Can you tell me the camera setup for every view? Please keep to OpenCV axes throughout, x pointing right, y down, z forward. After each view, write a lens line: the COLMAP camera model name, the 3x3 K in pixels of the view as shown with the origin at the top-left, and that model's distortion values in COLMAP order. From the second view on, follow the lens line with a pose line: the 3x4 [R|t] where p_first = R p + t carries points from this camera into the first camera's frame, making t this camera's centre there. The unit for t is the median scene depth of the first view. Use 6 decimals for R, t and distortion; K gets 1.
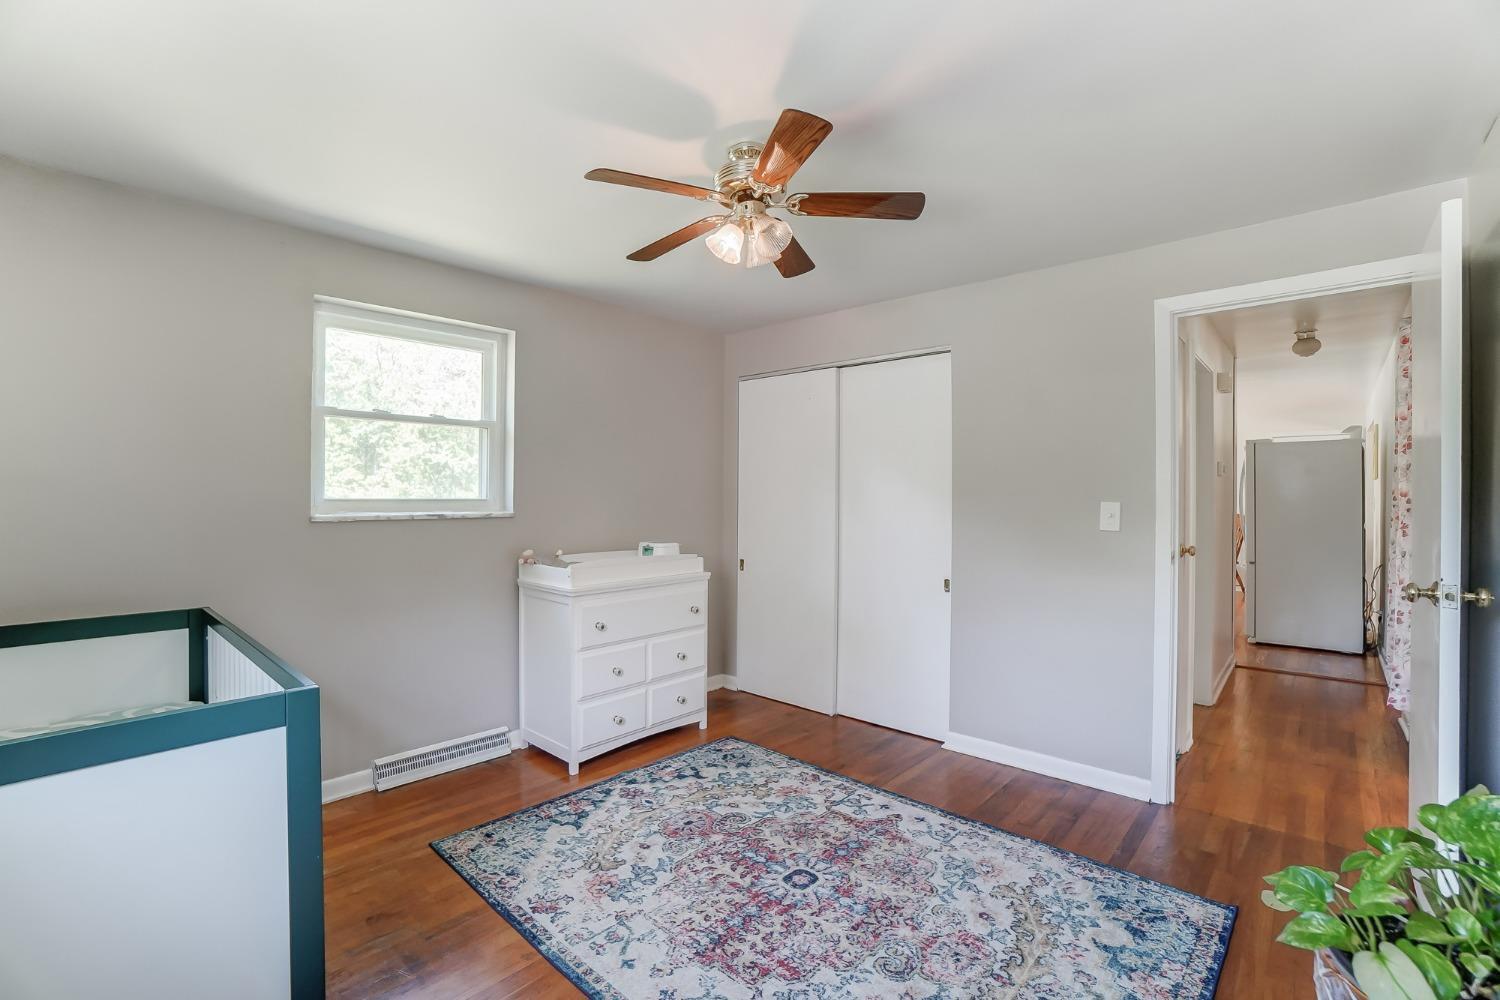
lens RADIAL K [[646.3, 0, 747.0], [0, 646.3, 497.5], [0, 0, 1]] dist [-0.030204, 0.000544]
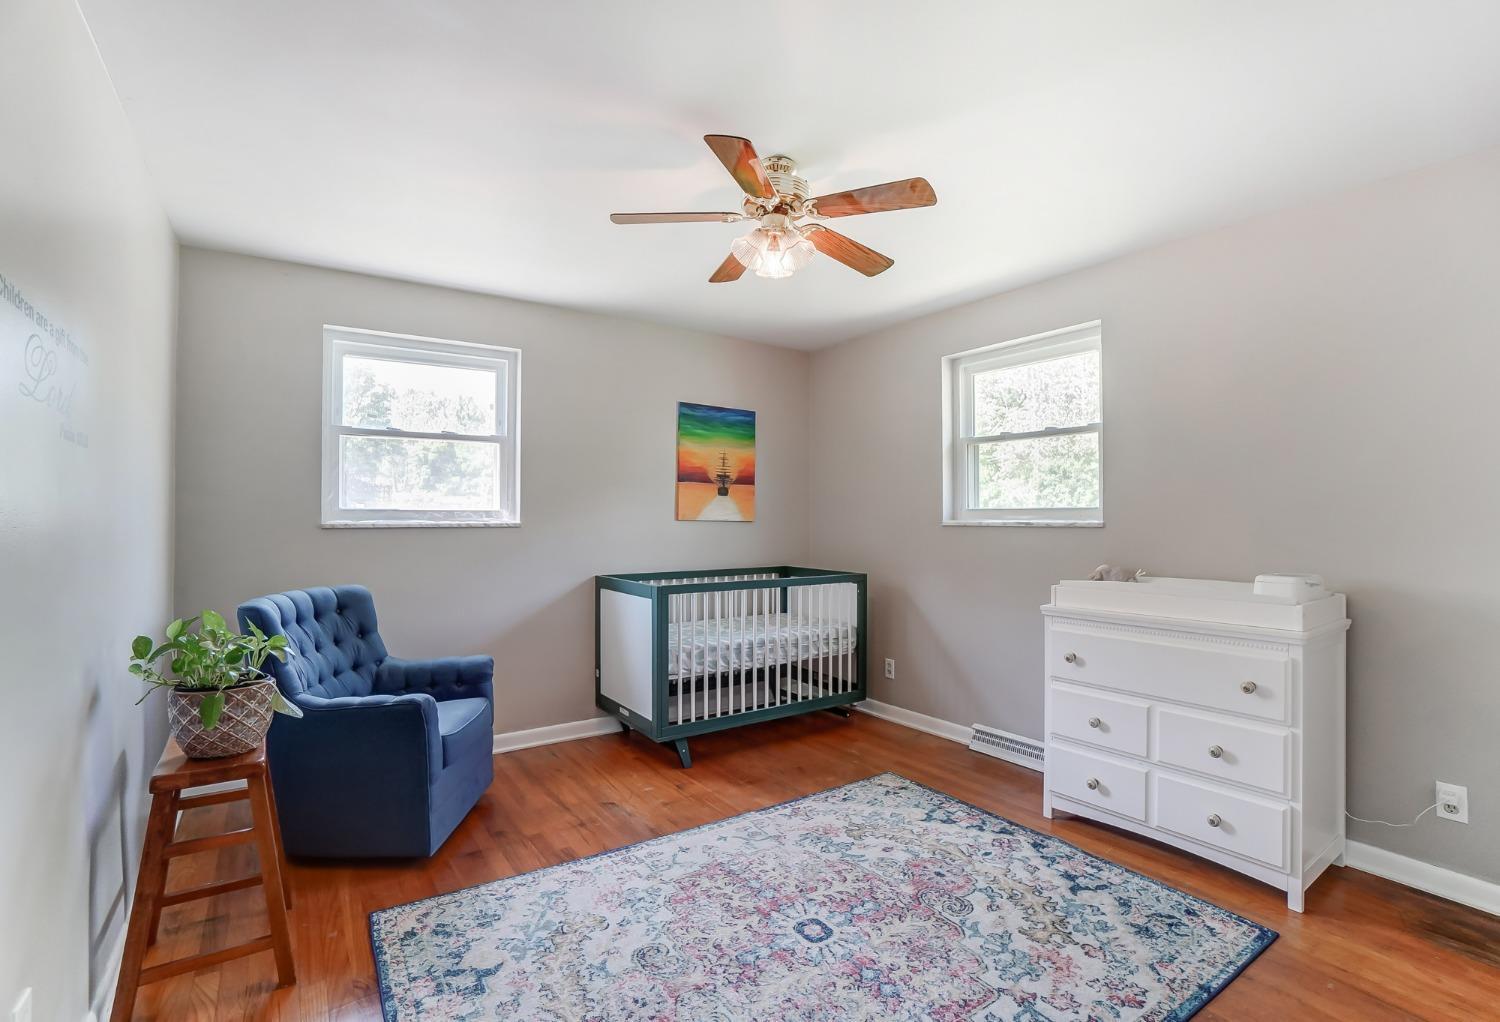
lens RADIAL K [[684.1, 0, 748.3], [0, 684.1, 521.2], [0, 0, 1]] dist [-0.018042, 0.000343]
pose [[-0.215523, -0.002649, -0.976495, 0.827557], [0.005601, 0.999977, -0.003949, 0.030525], [0.976483, -0.006320, -0.215503, 0.908587]]
